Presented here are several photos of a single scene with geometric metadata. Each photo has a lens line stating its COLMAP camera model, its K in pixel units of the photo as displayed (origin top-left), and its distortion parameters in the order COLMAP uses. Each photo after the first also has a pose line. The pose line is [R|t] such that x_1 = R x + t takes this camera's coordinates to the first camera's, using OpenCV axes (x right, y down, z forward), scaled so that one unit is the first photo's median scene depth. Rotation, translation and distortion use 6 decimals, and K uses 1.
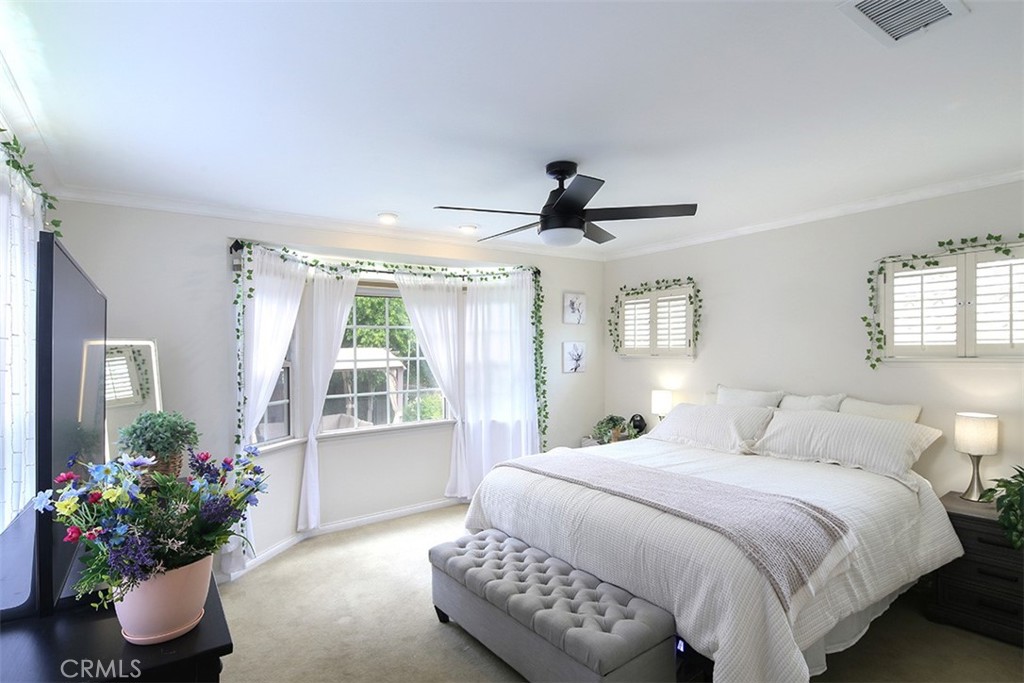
lens RADIAL K [[509.2, 0, 506.1], [0, 509.2, 342.9], [0, 0, 1]] dist [0.010279, -0.002384]
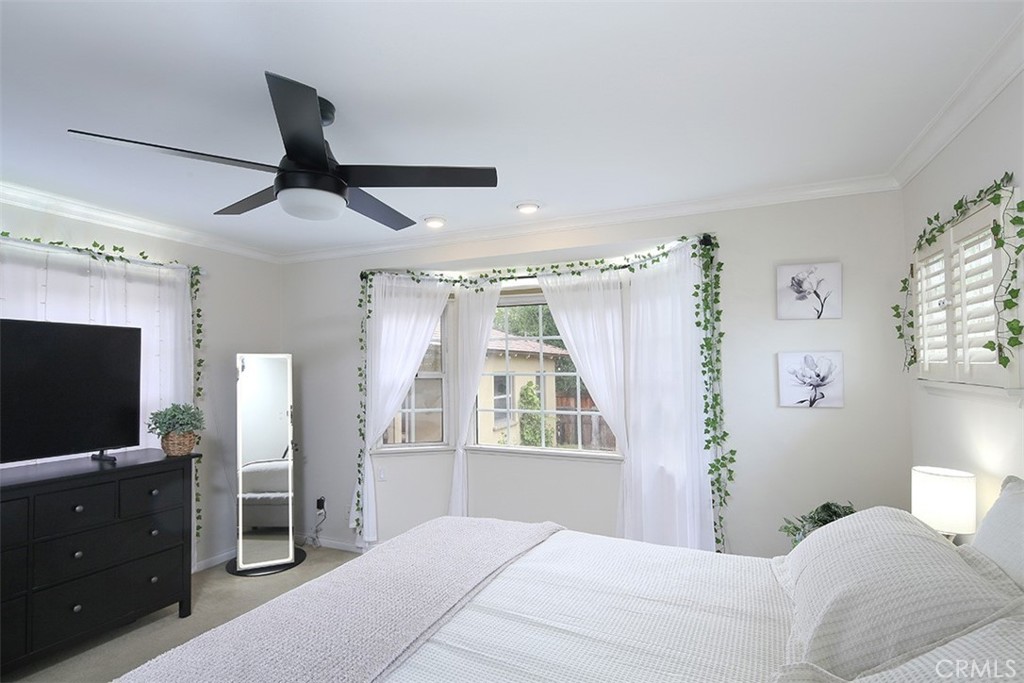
lens RADIAL K [[509.2, 0, 506.1], [0, 509.2, 344.8], [0, 0, 1]] dist [0.010279, -0.002384]
pose [[0.499298, -0.023016, -0.866125, 0.509995], [0.002047, 0.999676, -0.025384, 0.003805], [0.866428, 0.010901, 0.499183, 0.504853]]
